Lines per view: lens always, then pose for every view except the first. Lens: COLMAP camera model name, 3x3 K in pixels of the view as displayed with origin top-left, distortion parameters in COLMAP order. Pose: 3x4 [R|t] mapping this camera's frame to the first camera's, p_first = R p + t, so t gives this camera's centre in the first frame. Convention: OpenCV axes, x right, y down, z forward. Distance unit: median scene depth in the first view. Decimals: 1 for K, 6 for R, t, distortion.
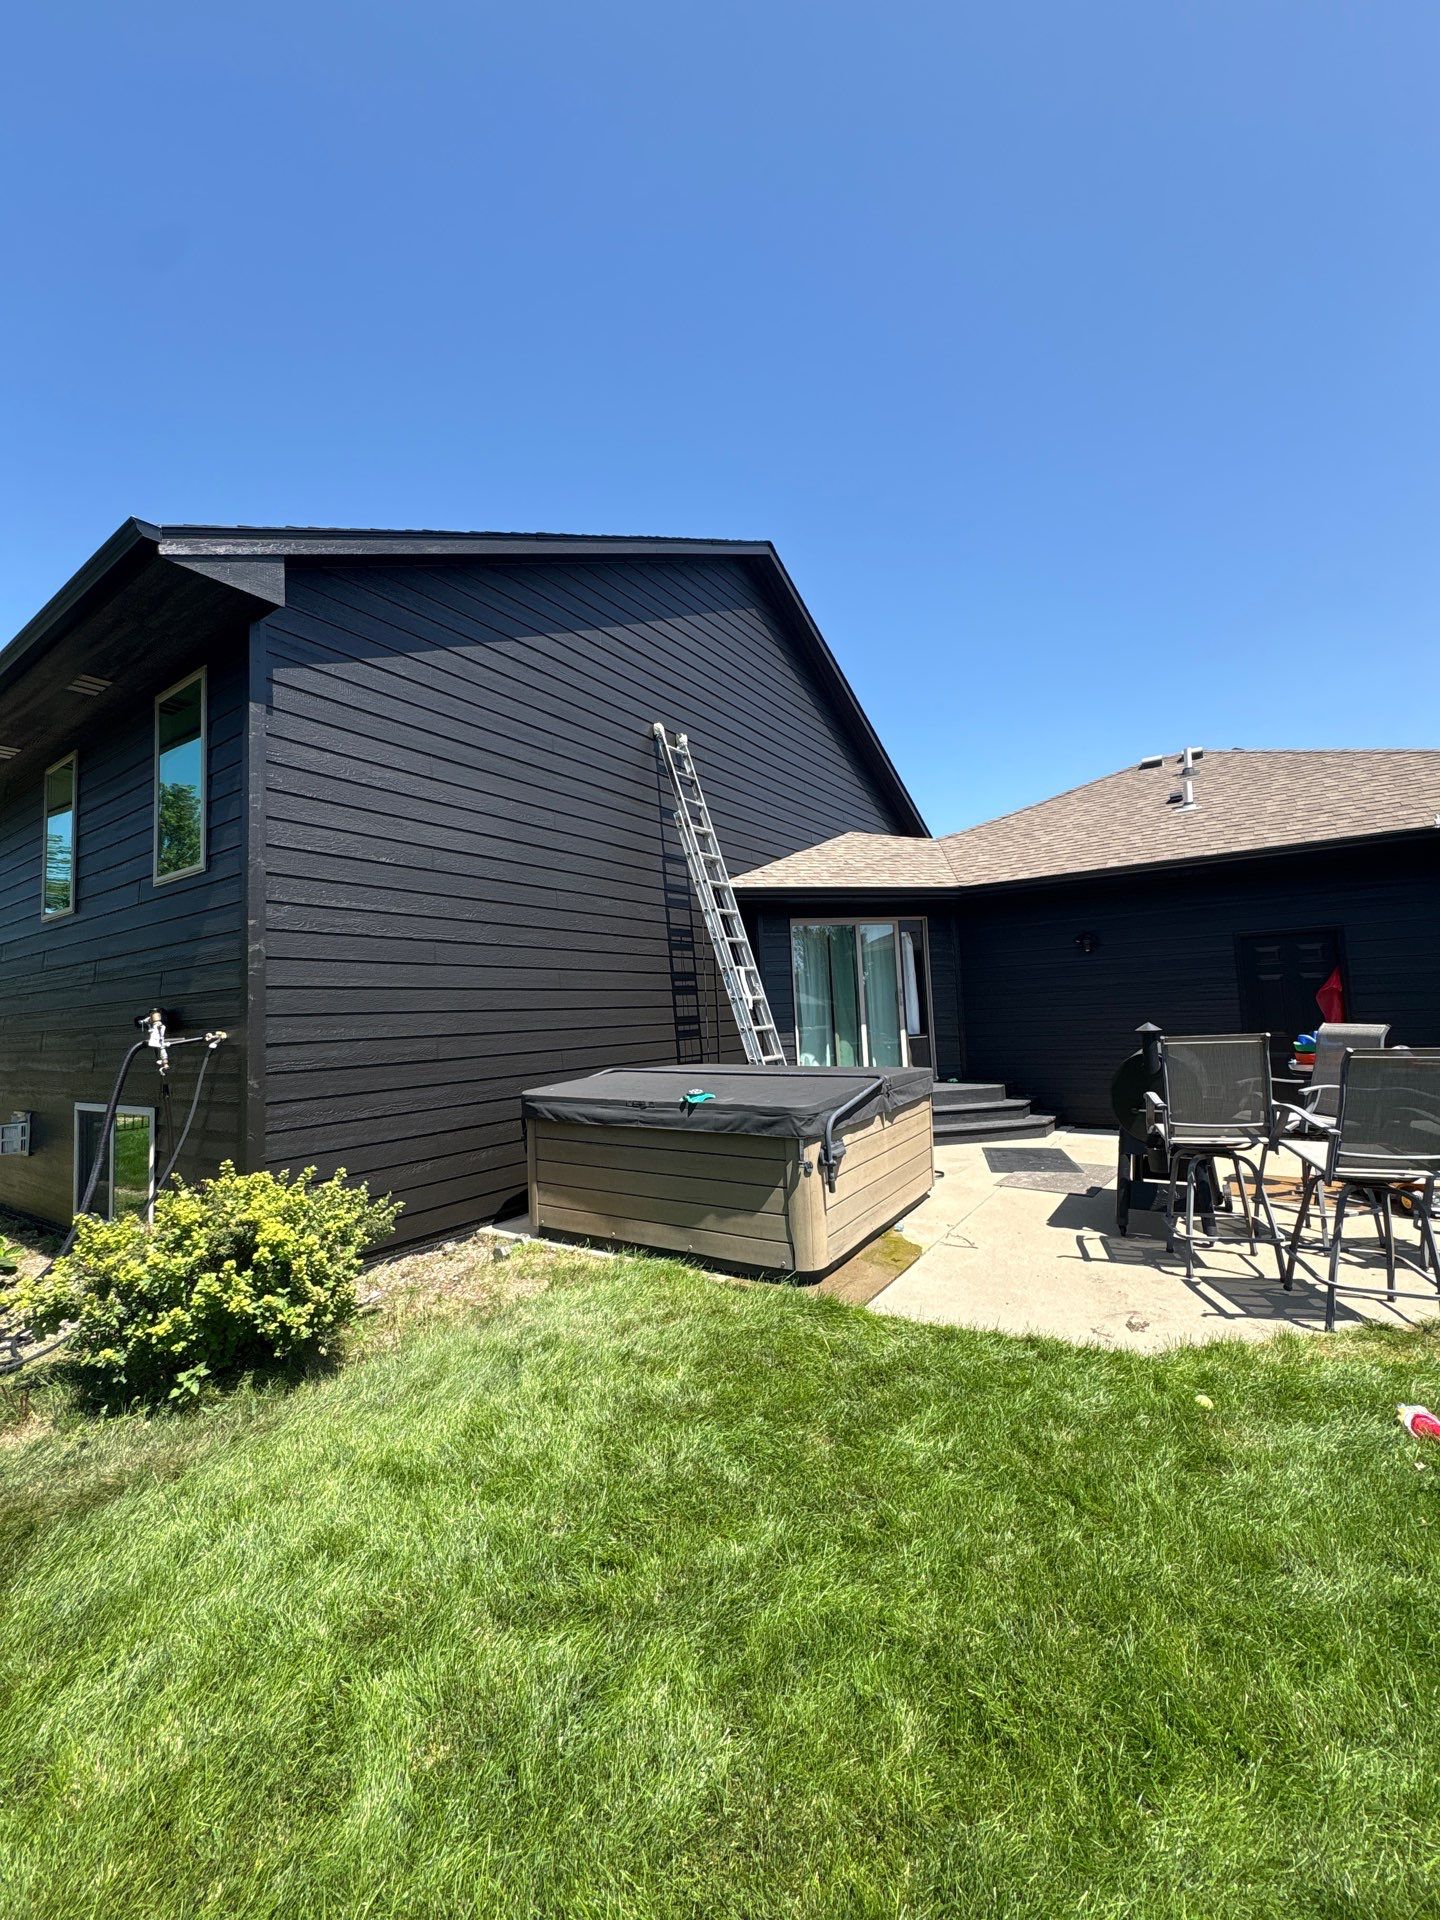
lens RADIAL K [[775.5, 0, 720.0], [0, 775.5, 960.0], [0, 0, 1]] dist [-0.002172, -0.000021]
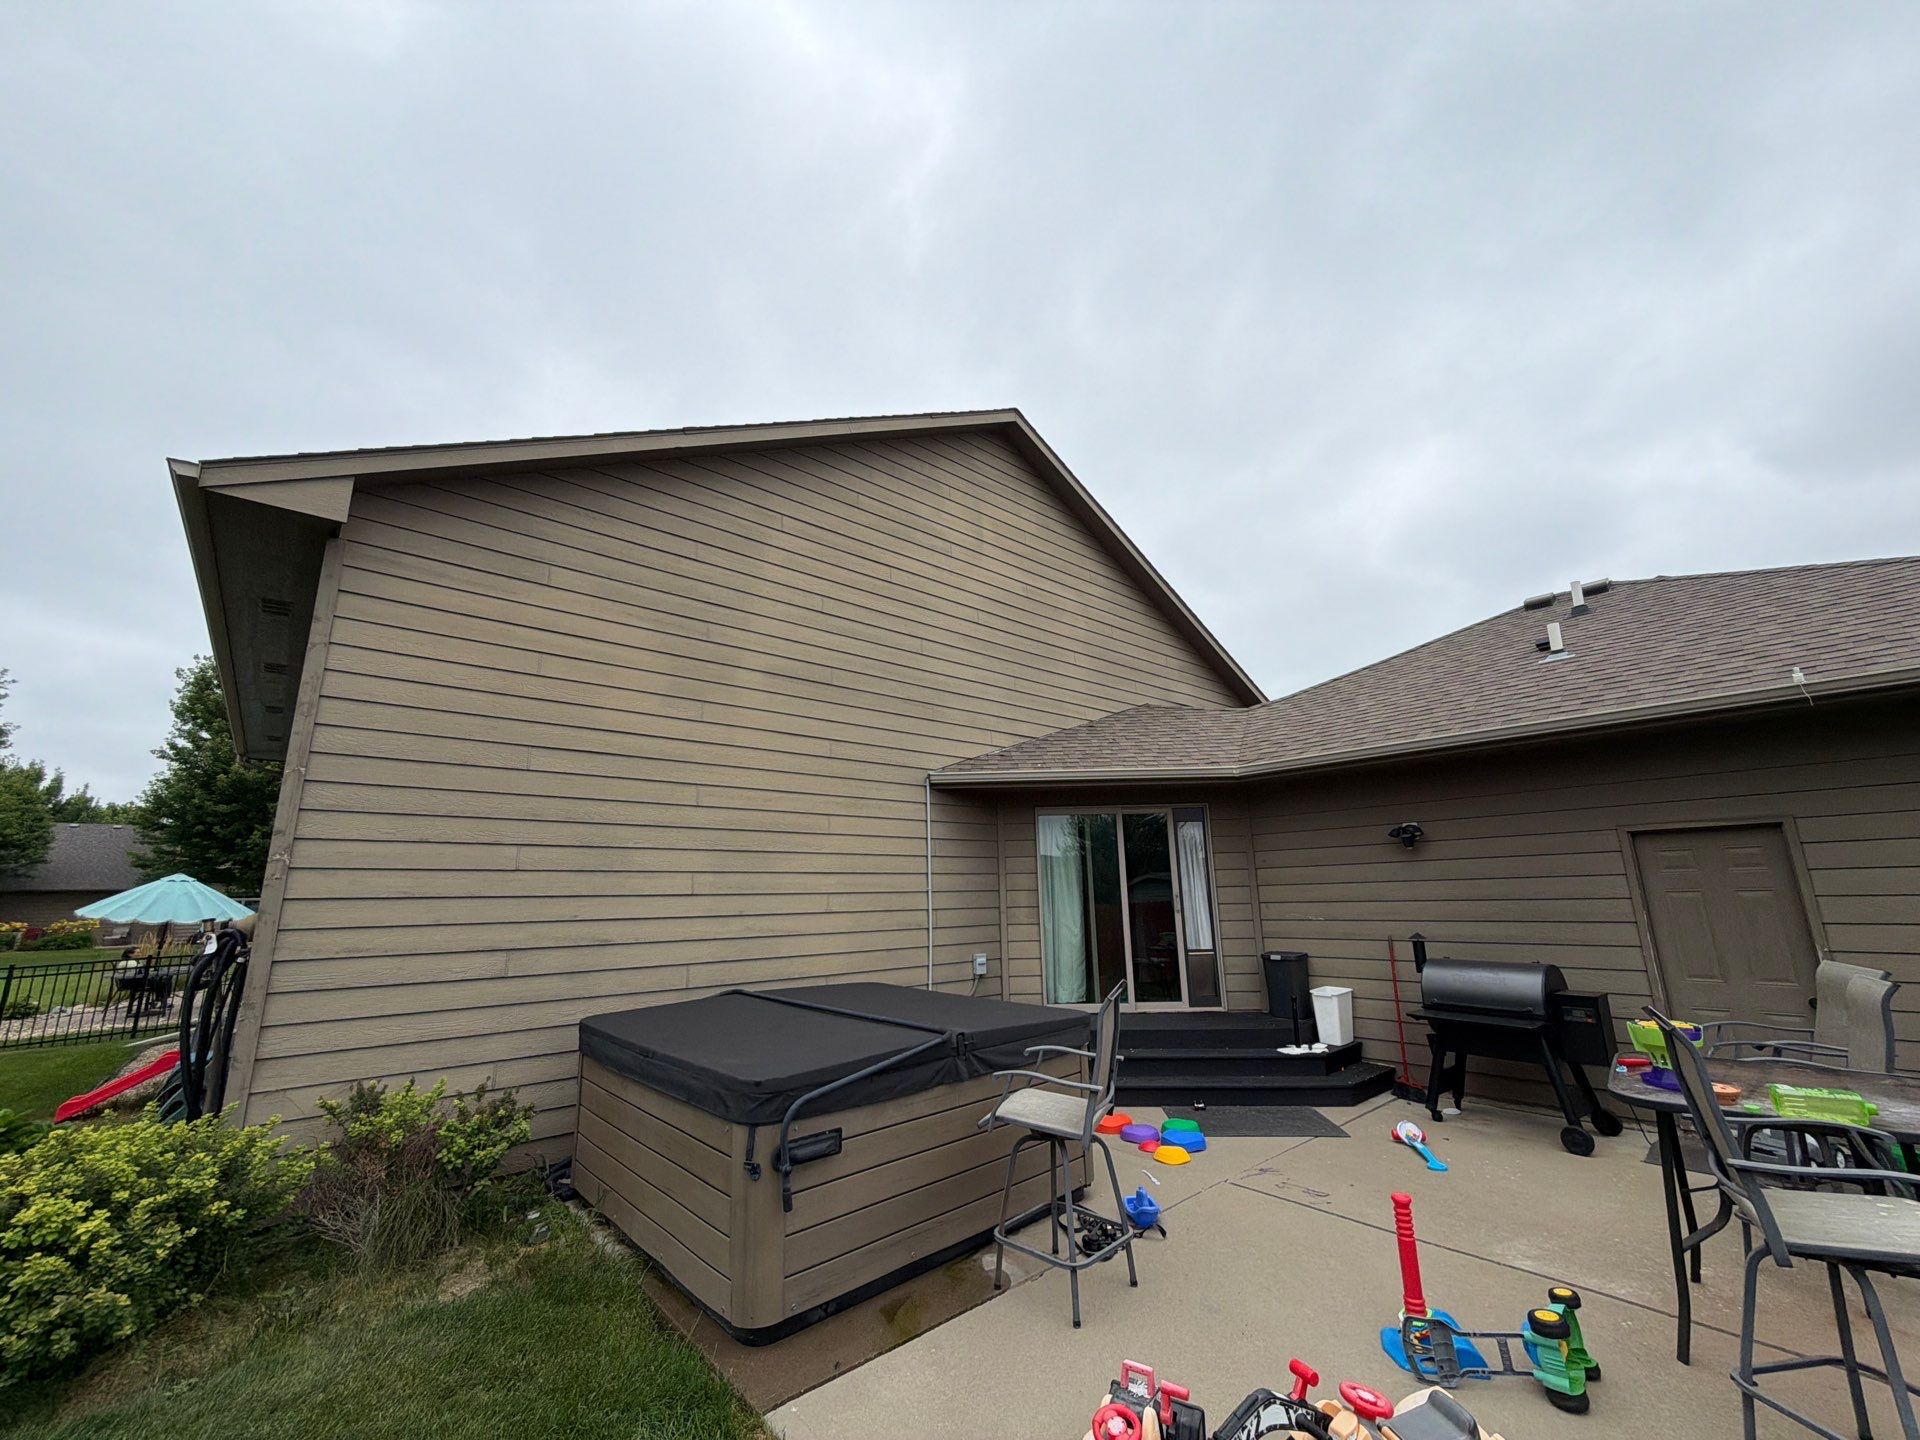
lens RADIAL K [[764.8, 0, 957.6], [0, 764.8, 721.4], [0, 0, 1]] dist [-0.000451, 0.000541]
pose [[0.964718, -0.033386, -0.261159, 0.240949], [-0.003480, 0.990224, -0.139443, -0.027912], [0.263261, 0.135432, 0.955171, 0.140865]]
